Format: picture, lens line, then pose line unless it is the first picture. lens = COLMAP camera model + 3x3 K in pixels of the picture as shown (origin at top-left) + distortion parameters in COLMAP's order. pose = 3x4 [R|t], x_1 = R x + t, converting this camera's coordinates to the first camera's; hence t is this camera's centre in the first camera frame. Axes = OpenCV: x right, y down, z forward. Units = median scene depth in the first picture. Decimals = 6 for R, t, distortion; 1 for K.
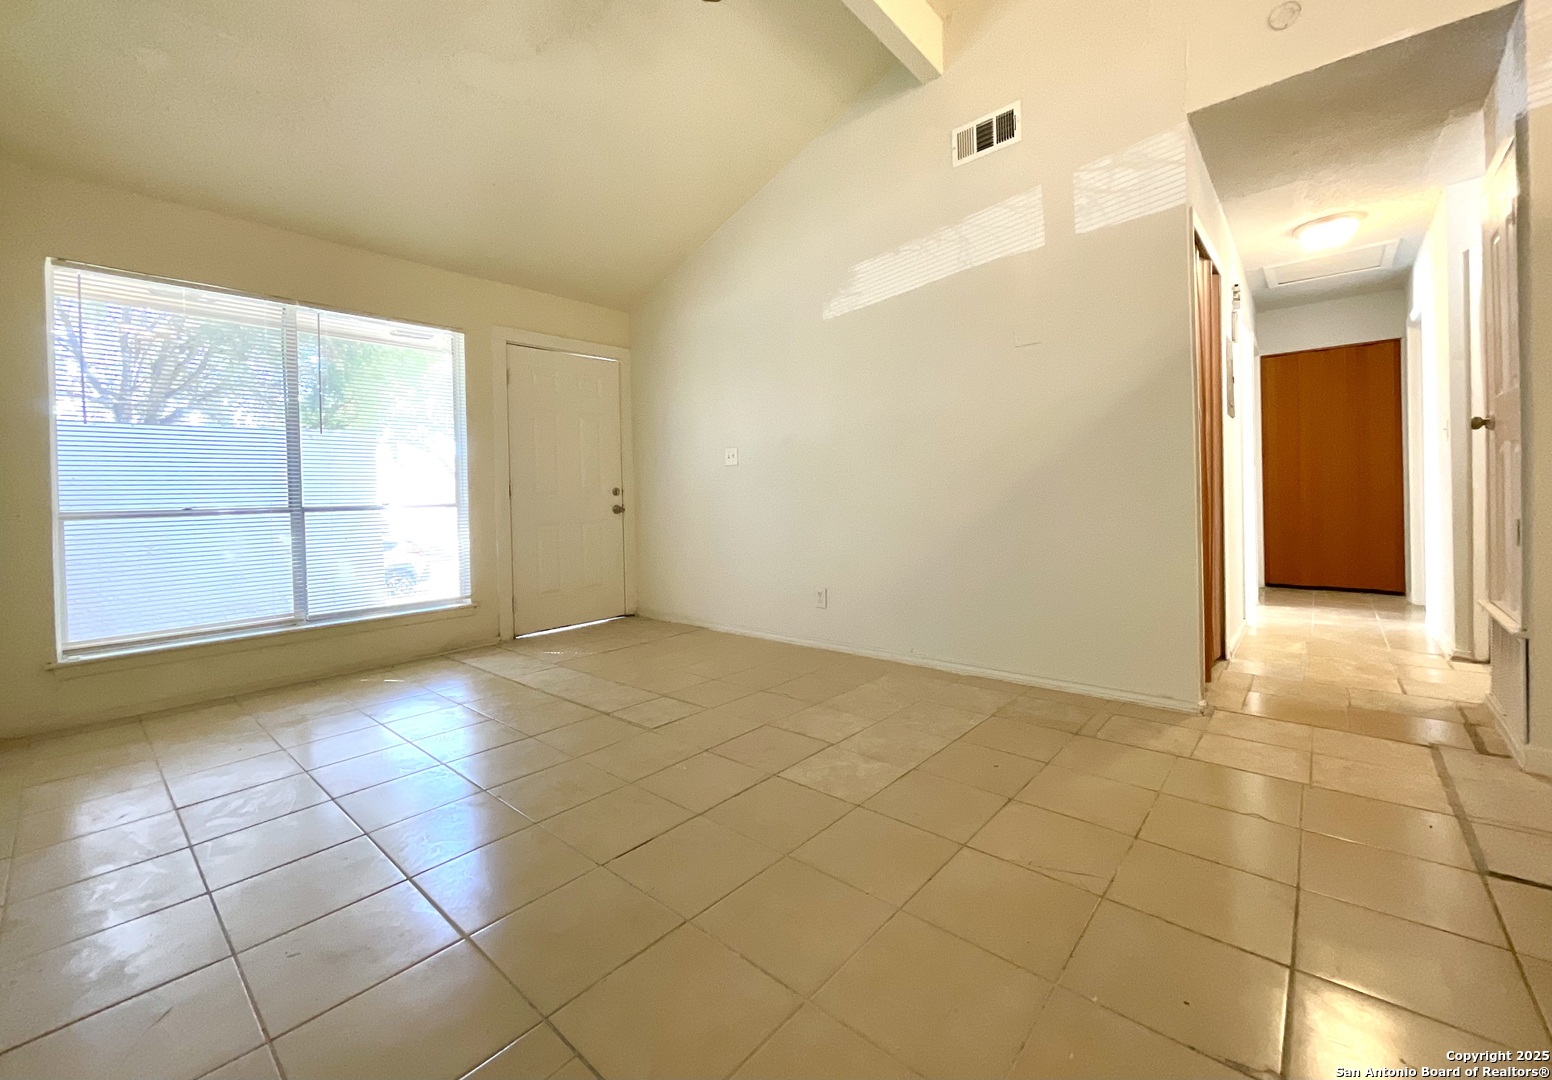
lens RADIAL K [[635.8, 0, 779.7], [0, 635.8, 490.6], [0, 0, 1]] dist [0.001206, 0.000195]
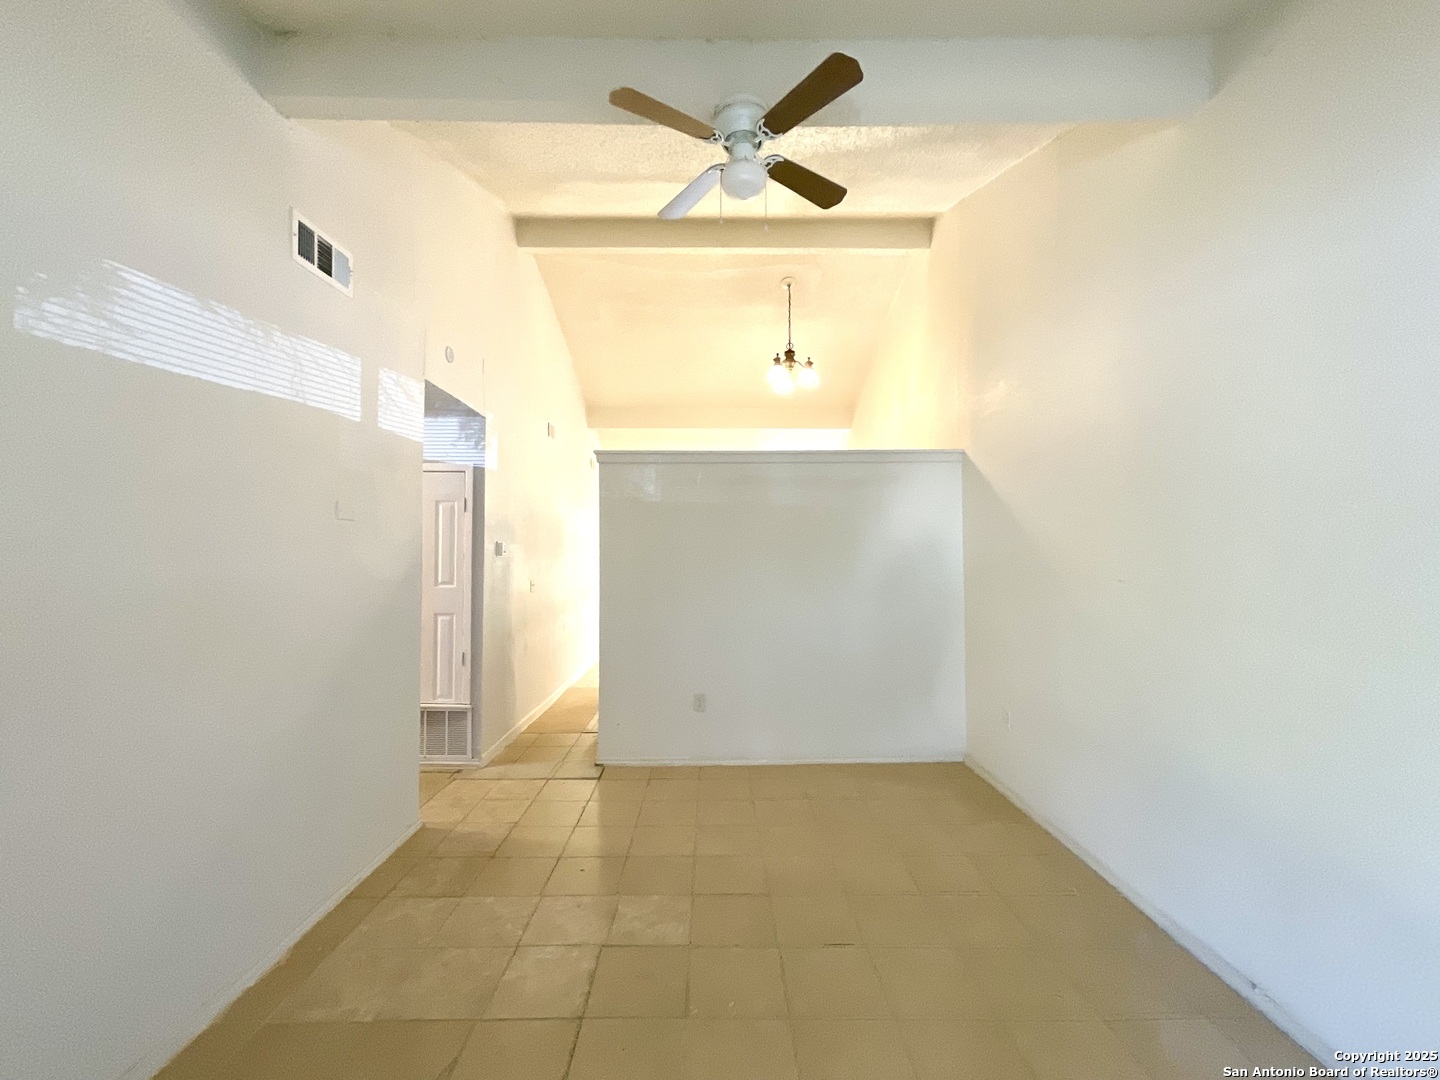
lens RADIAL K [[584.8, 0, 715.6], [0, 584.8, 548.7], [0, 0, 1]] dist [-0.003193, 0.002251]
pose [[-0.670762, 0.024333, 0.741273, -0.481046], [-0.000049, 0.999460, -0.032852, -0.134420], [-0.741672, -0.022072, -0.670399, 0.963658]]
